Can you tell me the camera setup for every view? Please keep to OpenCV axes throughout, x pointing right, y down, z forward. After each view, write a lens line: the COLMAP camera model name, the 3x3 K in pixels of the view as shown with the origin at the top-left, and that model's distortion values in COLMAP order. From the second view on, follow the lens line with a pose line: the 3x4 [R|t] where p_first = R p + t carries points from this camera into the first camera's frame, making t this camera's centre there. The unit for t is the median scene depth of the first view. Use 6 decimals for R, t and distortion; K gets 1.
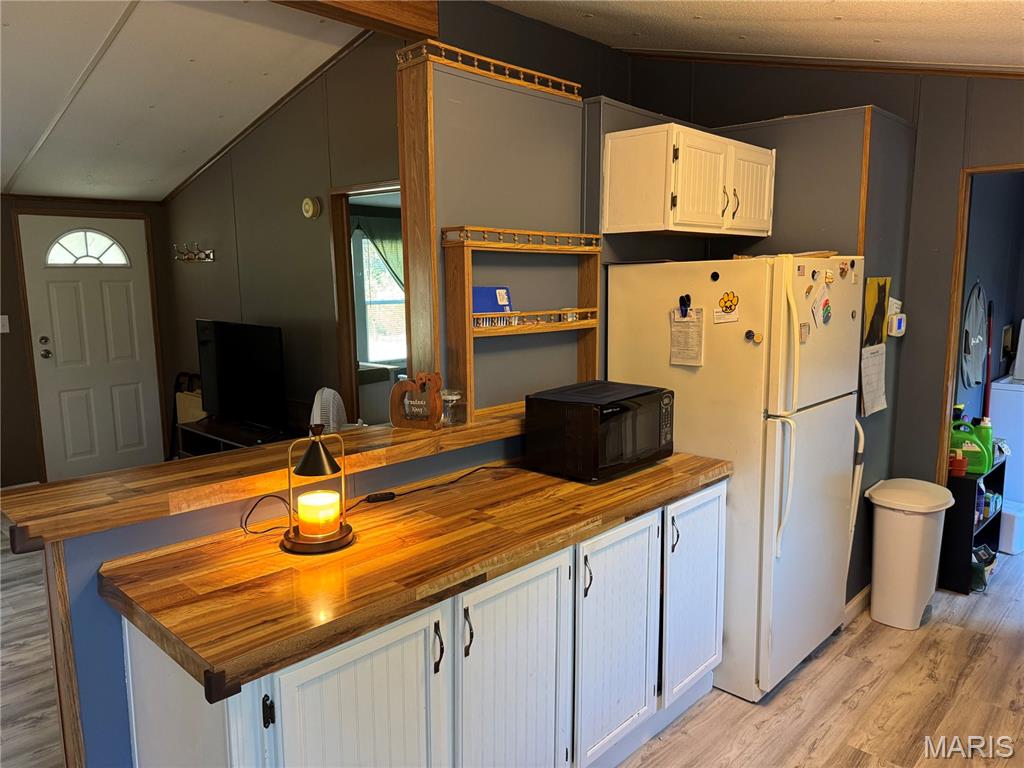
lens RADIAL K [[724.6, 0, 531.2], [0, 724.6, 382.1], [0, 0, 1]] dist [0.067691, -0.068507]
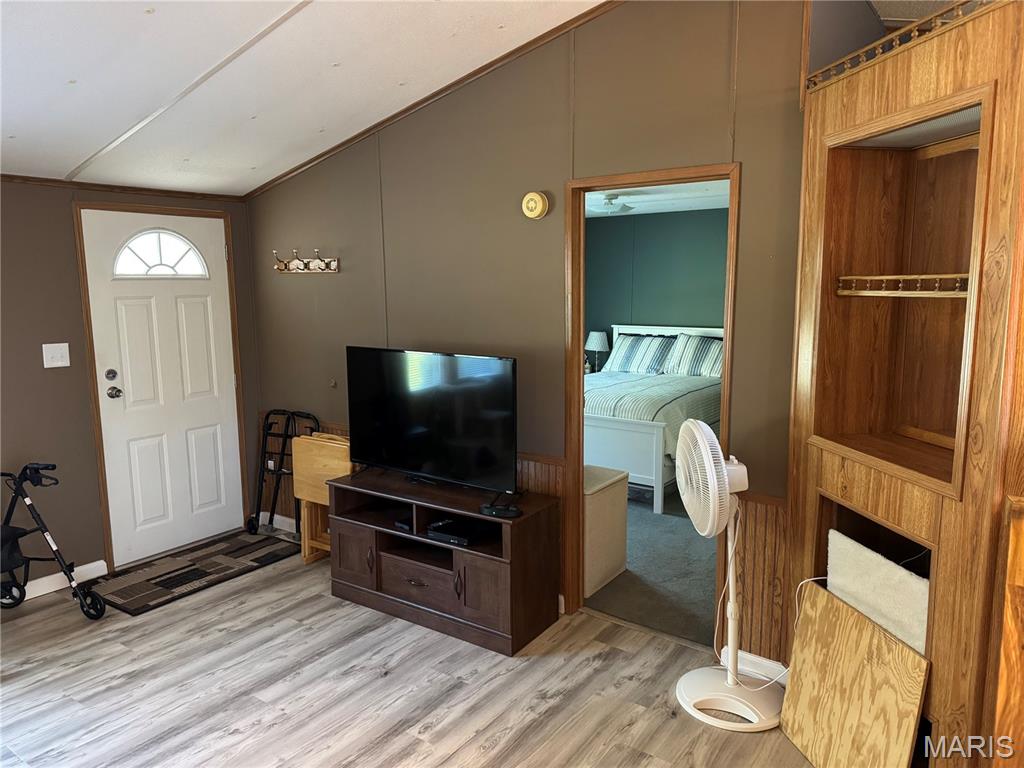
lens RADIAL K [[724.6, 0, 519.4], [0, 724.6, 379.9], [0, 0, 1]] dist [0.067691, -0.068507]
pose [[0.988241, -0.020127, 0.151572, -0.604612], [0.022578, 0.999640, -0.014470, -0.051667], [-0.151226, 0.017722, 0.988340, 0.310498]]
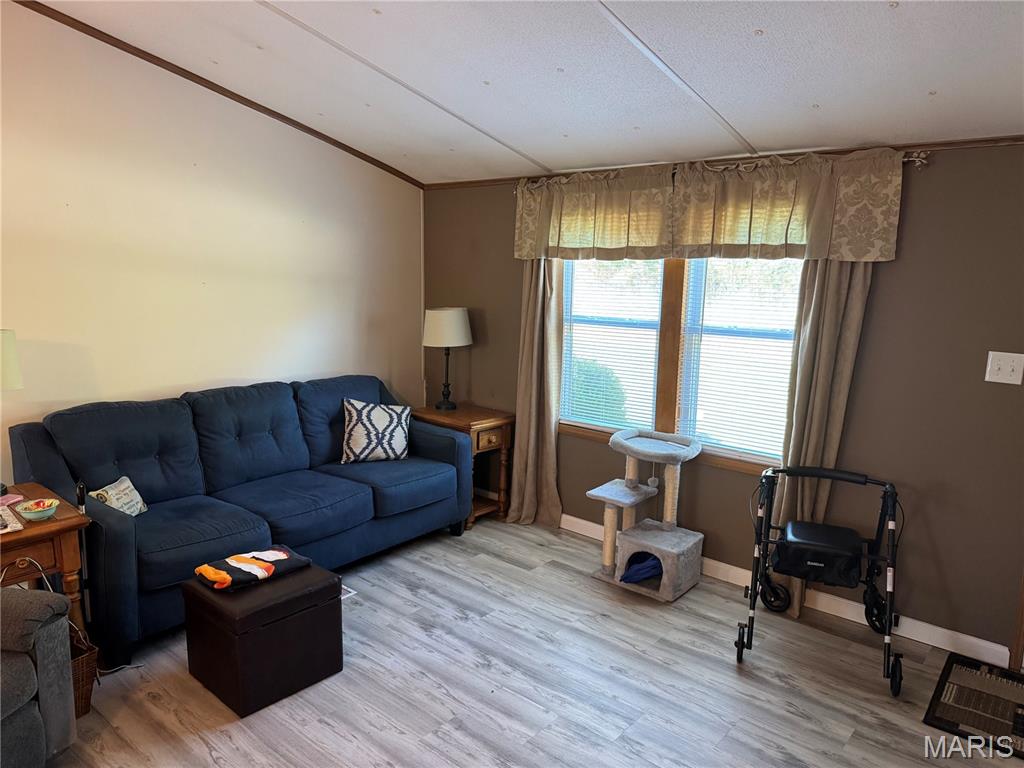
lens RADIAL K [[724.6, 0, 511.8], [0, 724.6, 392.5], [0, 0, 1]] dist [0.067691, -0.068507]
pose [[0.063264, 0.183828, -0.980920, -0.295519], [-0.166615, 0.971040, 0.171231, -0.151552], [0.983990, 0.152603, 0.092061, 0.932164]]
